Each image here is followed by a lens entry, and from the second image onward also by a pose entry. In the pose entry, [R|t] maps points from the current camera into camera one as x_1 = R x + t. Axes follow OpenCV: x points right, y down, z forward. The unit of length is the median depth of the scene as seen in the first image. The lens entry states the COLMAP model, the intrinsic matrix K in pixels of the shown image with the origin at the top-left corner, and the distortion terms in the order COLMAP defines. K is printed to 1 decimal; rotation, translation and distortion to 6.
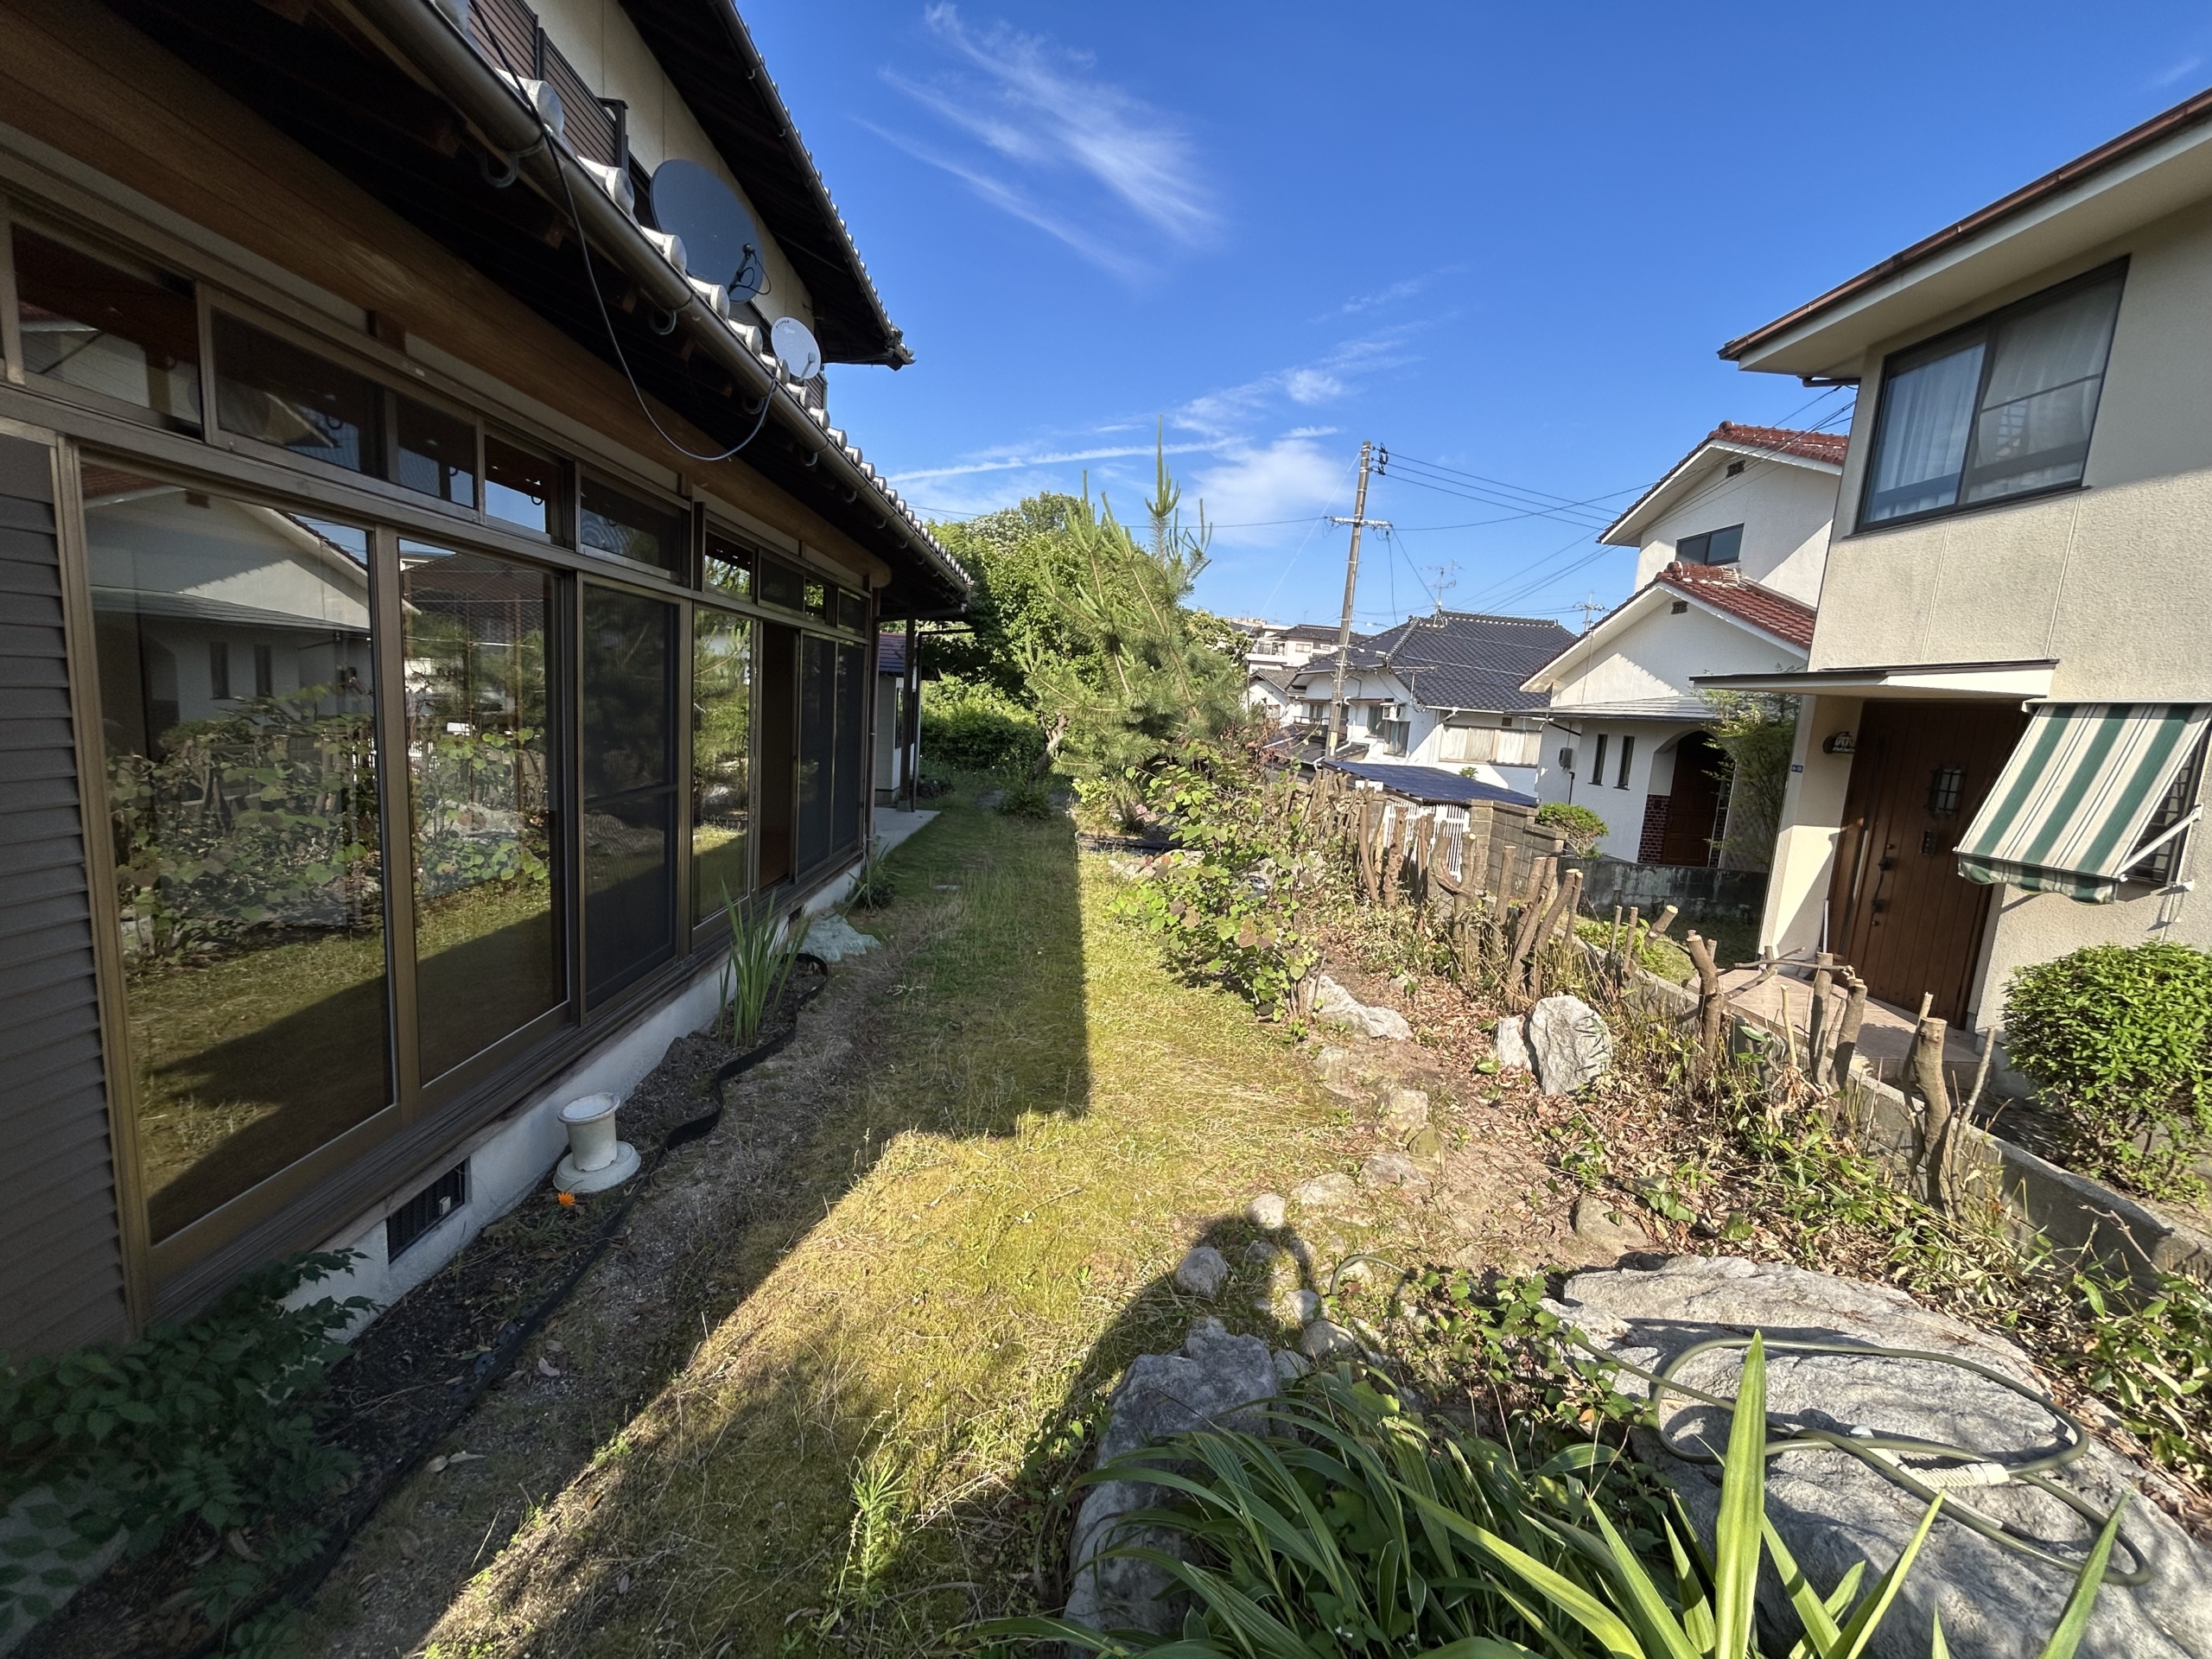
lens RADIAL K [[898.0, 0, 1108.8], [0, 898.0, 824.8], [0, 0, 1]] dist [0.007275, -0.003933]
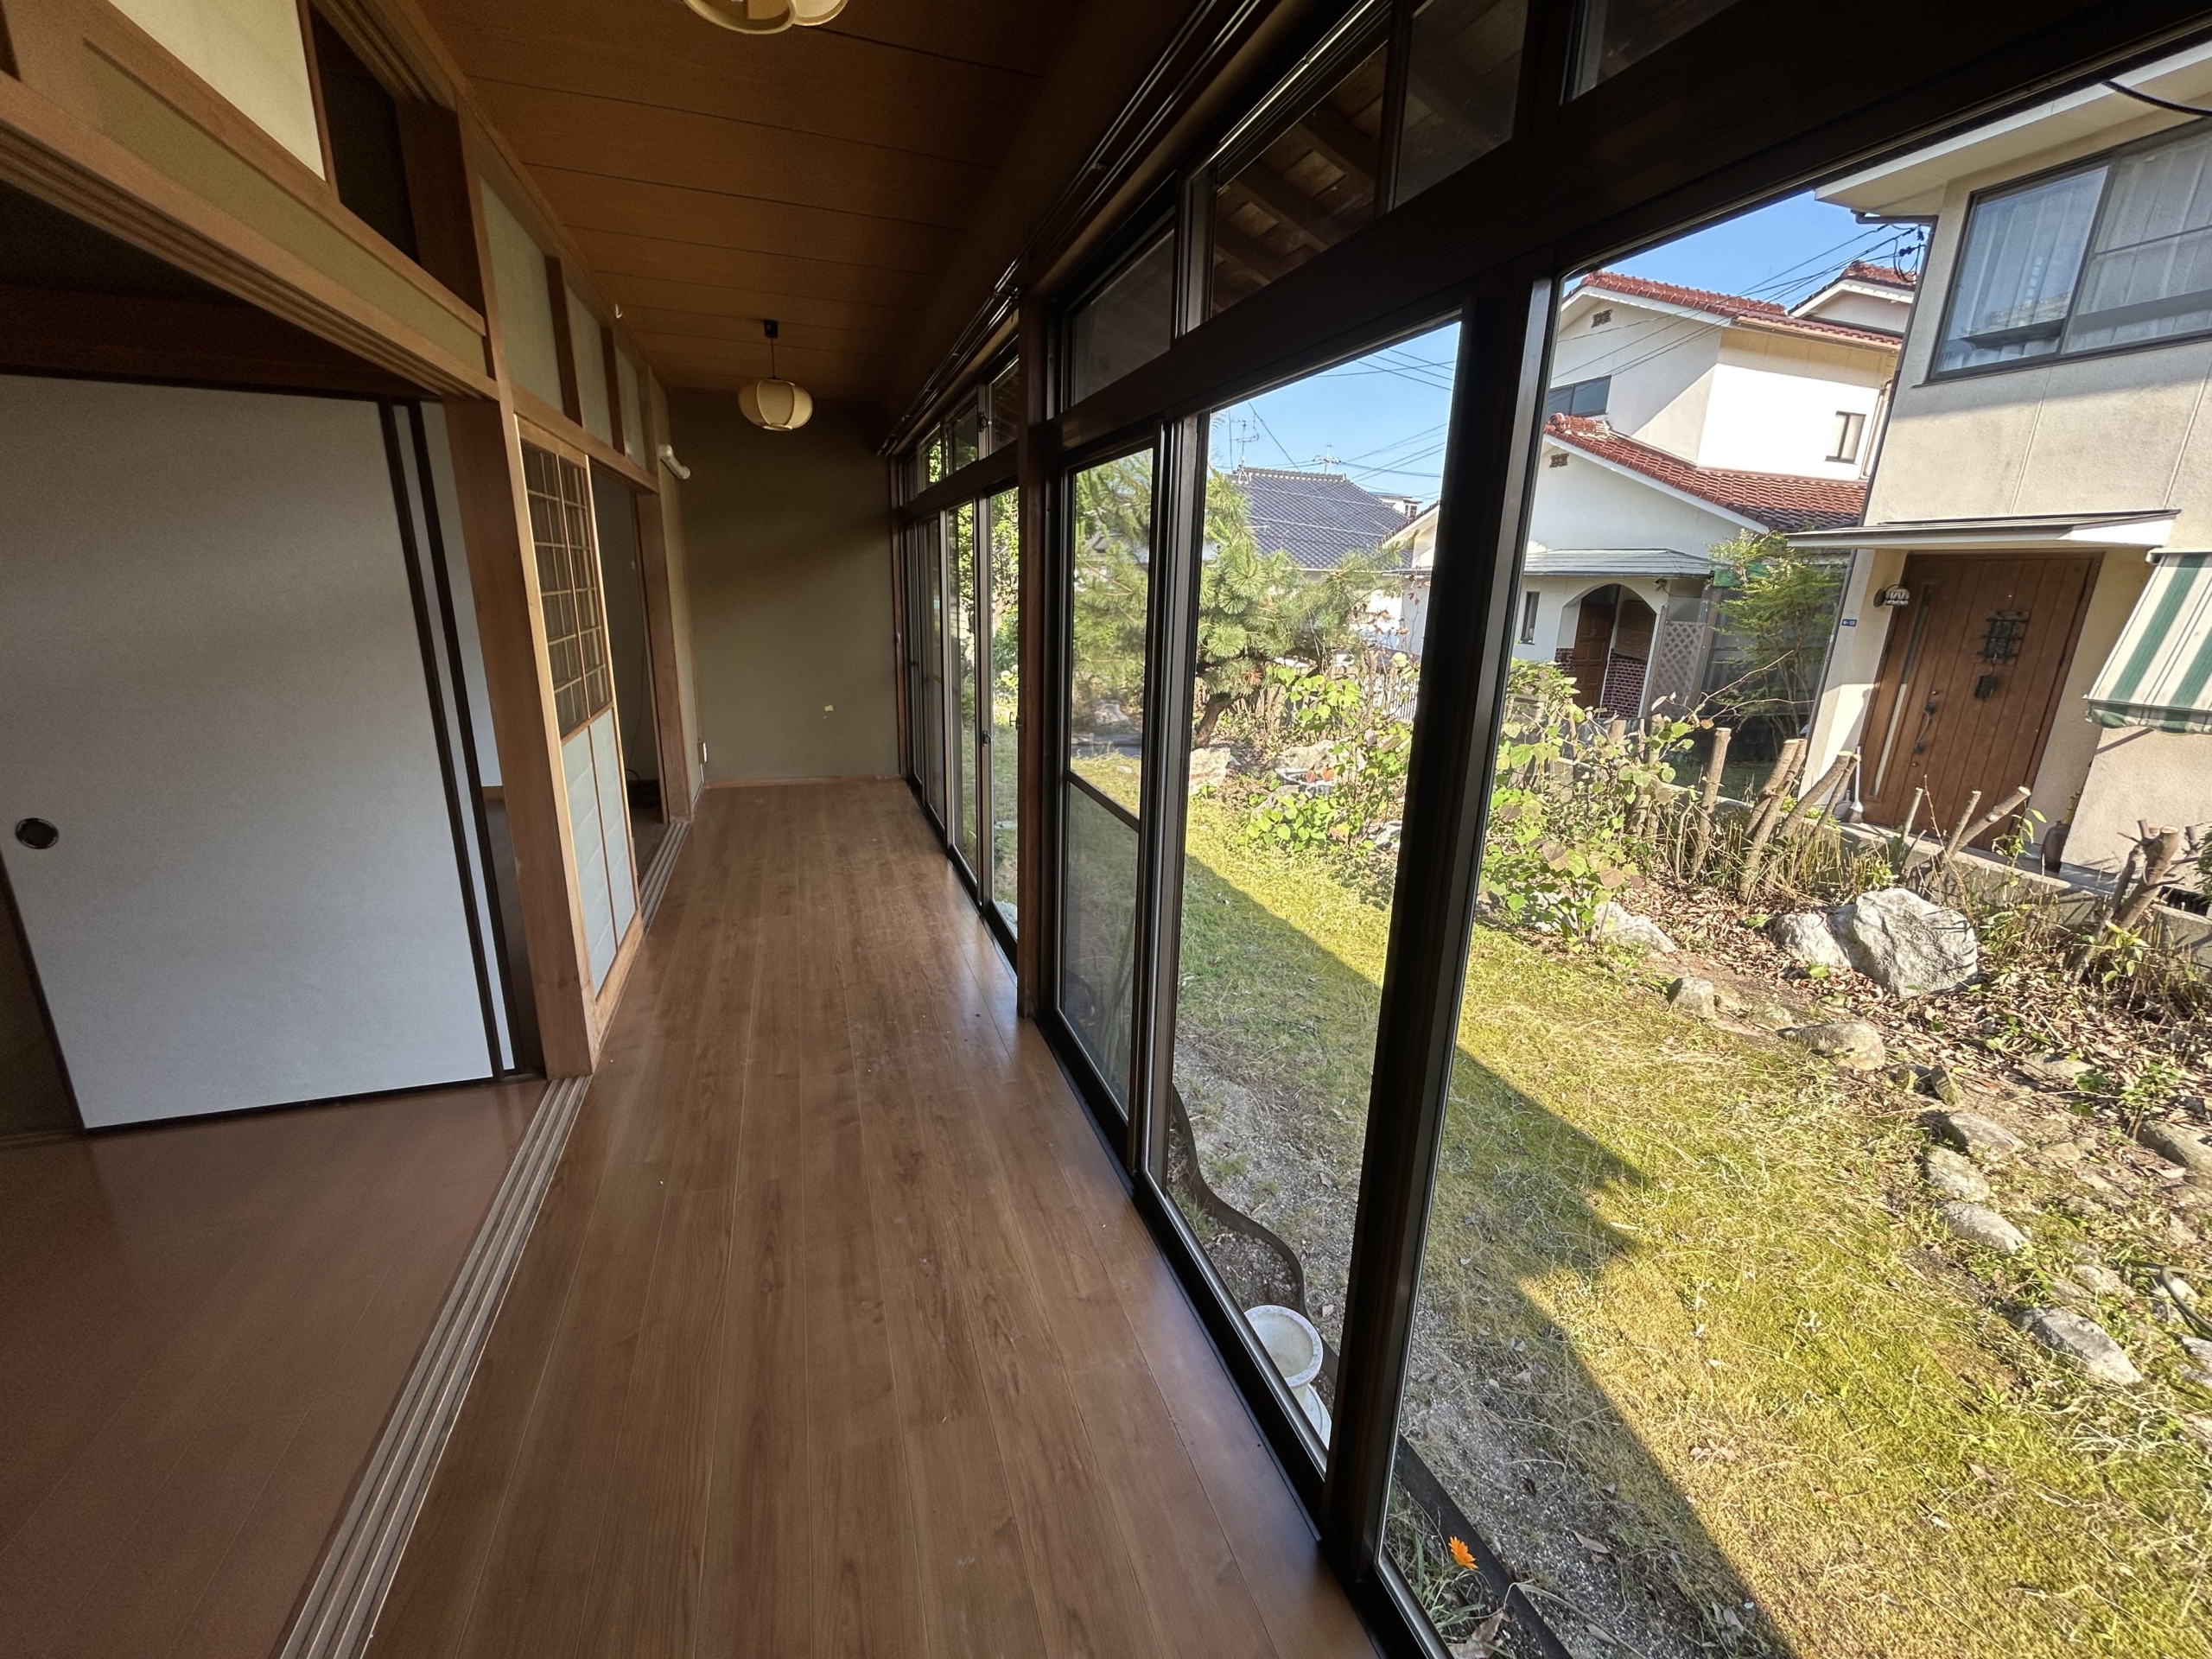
lens RADIAL K [[898.0, 0, 1110.2], [0, 898.0, 829.2], [0, 0, 1]] dist [0.007275, -0.003933]
pose [[0.956335, -0.119674, 0.266649, -0.445888], [0.078983, 0.984204, 0.158444, -0.074835], [-0.281398, -0.130465, 0.950681, 0.274911]]
